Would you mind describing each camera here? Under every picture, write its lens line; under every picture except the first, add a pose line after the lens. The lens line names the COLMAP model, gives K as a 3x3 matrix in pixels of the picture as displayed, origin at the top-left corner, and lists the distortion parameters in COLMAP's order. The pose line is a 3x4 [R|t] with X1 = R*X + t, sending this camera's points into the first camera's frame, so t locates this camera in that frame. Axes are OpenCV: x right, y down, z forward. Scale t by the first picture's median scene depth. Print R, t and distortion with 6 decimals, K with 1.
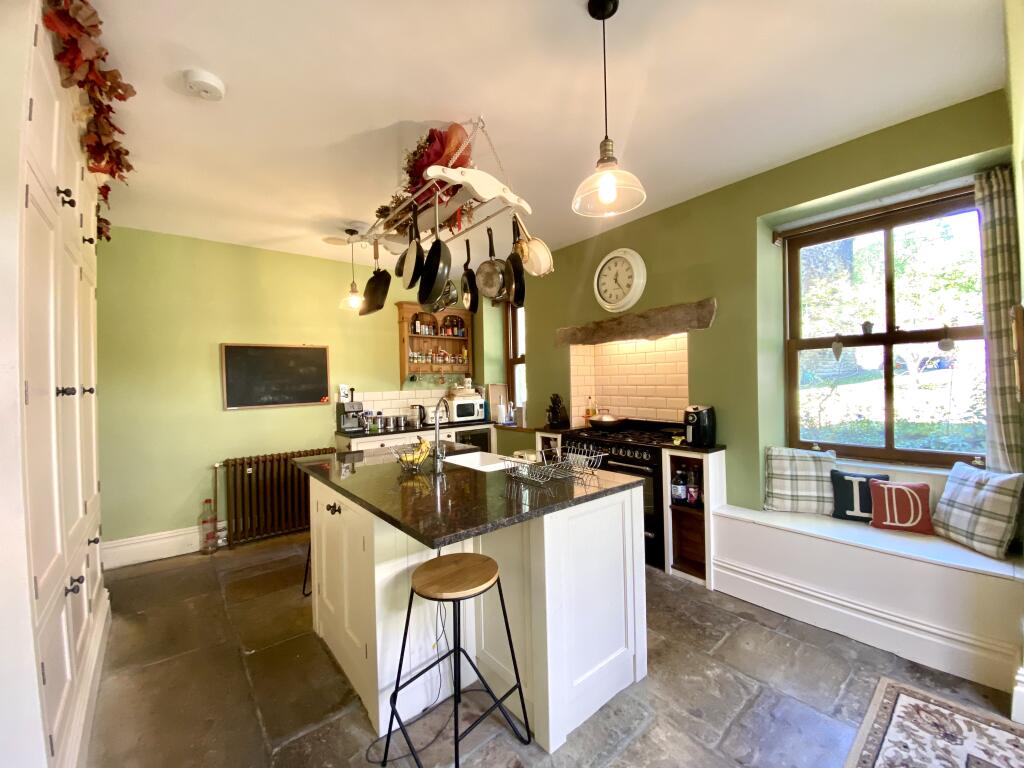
lens RADIAL K [[409.9, 0, 516.3], [0, 409.9, 386.1], [0, 0, 1]] dist [0.000778, -0.011405]
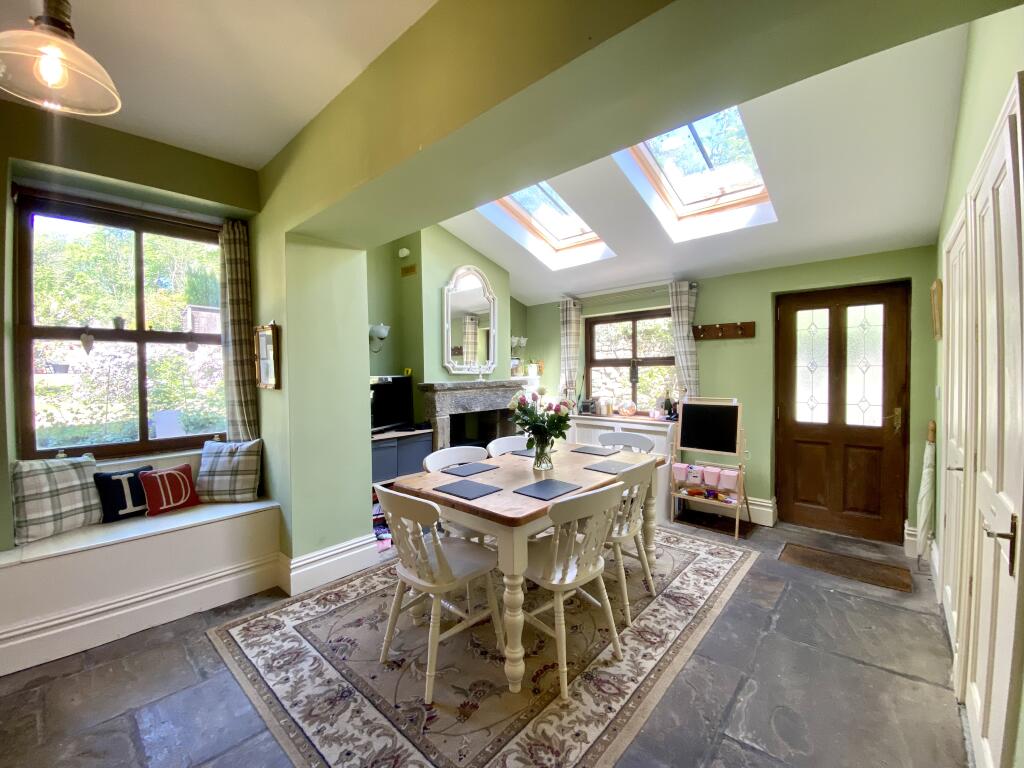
lens RADIAL K [[415.2, 0, 519.1], [0, 415.2, 383.8], [0, 0, 1]] dist [0.001203, -0.014392]
pose [[-0.142851, -0.007054, 0.989719, -0.261323], [0.023237, 0.999675, 0.010479, 0.016332], [-0.989471, 0.024495, -0.142640, 0.182886]]
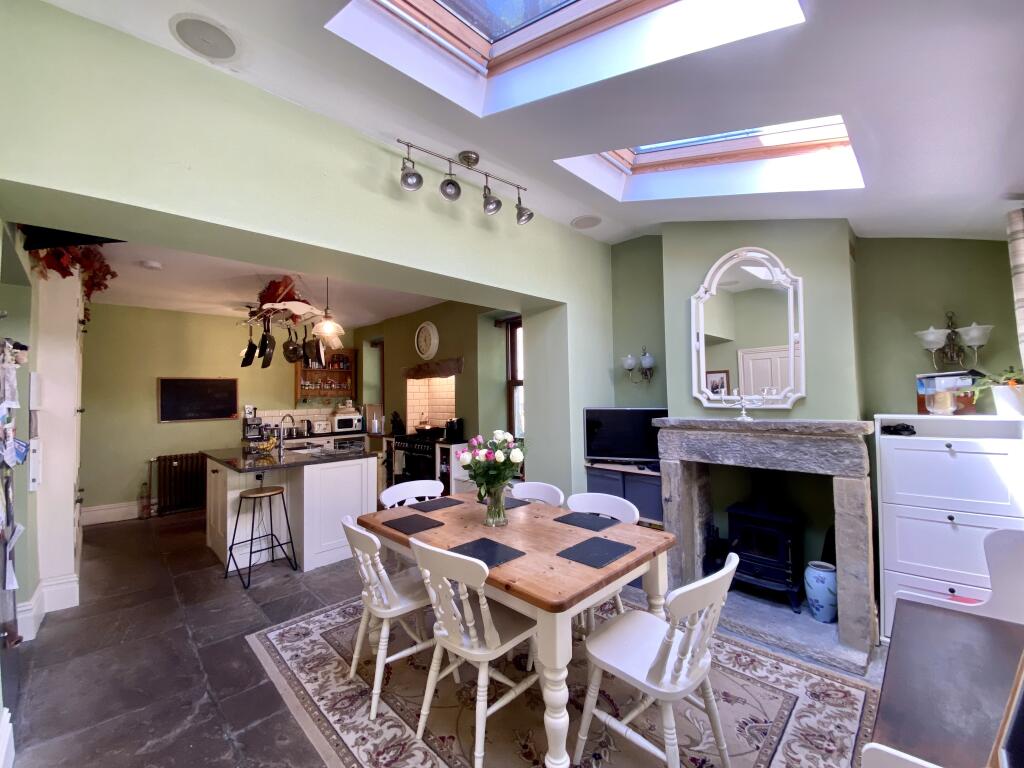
lens RADIAL K [[415.2, 0, 519.1], [0, 415.2, 383.8], [0, 0, 1]] dist [0.001203, -0.014392]
pose [[0.995930, 0.004183, 0.090030, 0.601705], [-0.000166, 0.999006, -0.044580, -0.022307], [-0.090127, 0.044383, 0.994941, -0.811992]]
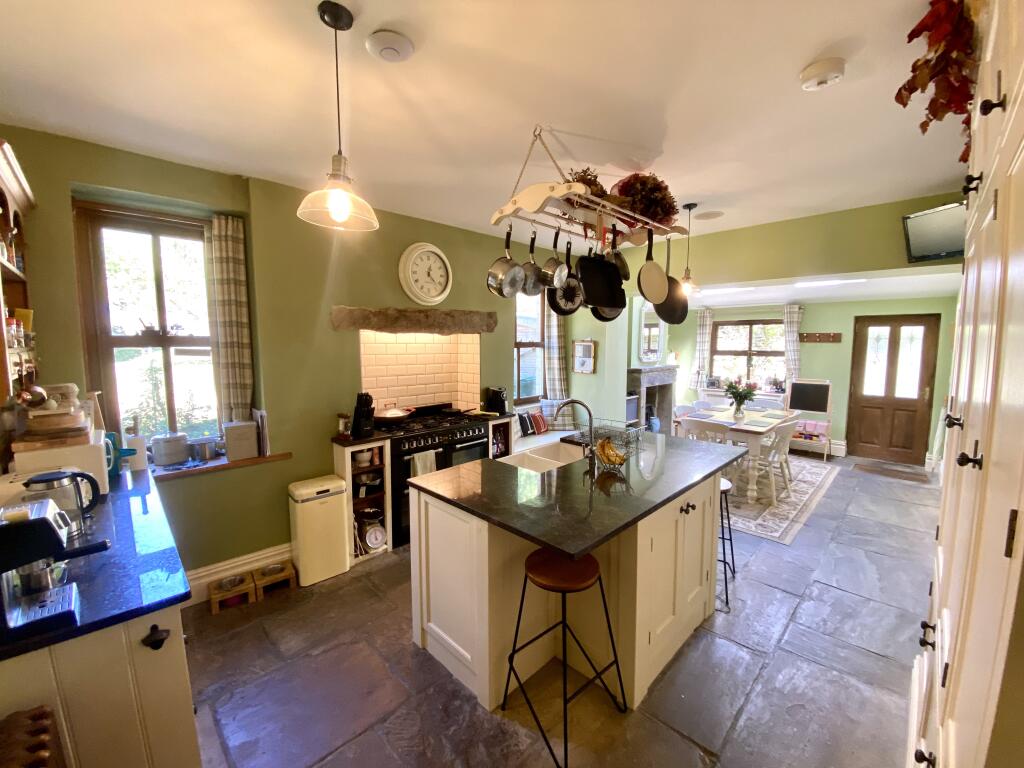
lens RADIAL K [[413.7, 0, 512.0], [0, 413.7, 384.0], [0, 0, 1]] dist [-0.001455, -0.015477]
pose [[-0.080661, -0.084866, 0.993122, -1.059703], [0.011810, 0.996217, 0.086090, -0.090273], [-0.996672, 0.018673, -0.079354, 1.129044]]
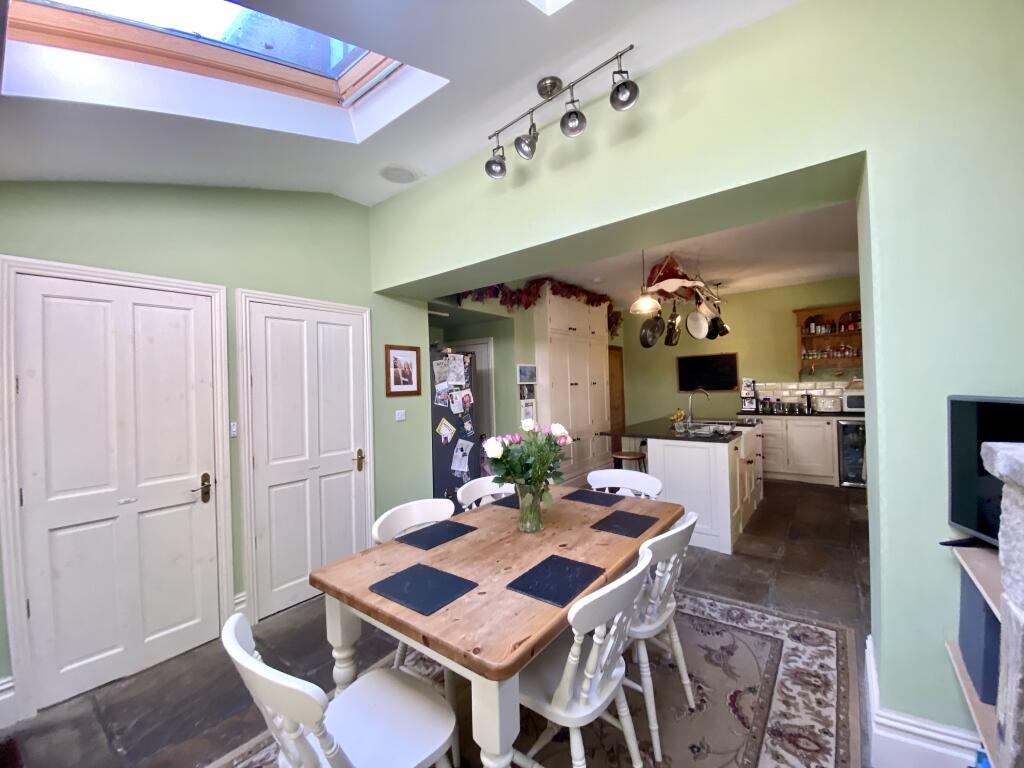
lens RADIAL K [[415.2, 0, 519.1], [0, 415.2, 383.8], [0, 0, 1]] dist [0.001203, -0.014392]
pose [[0.222871, 0.008907, -0.974807, 1.284578], [0.020654, 0.999691, 0.013857, -0.033990], [0.974629, -0.023222, 0.222618, -0.158071]]
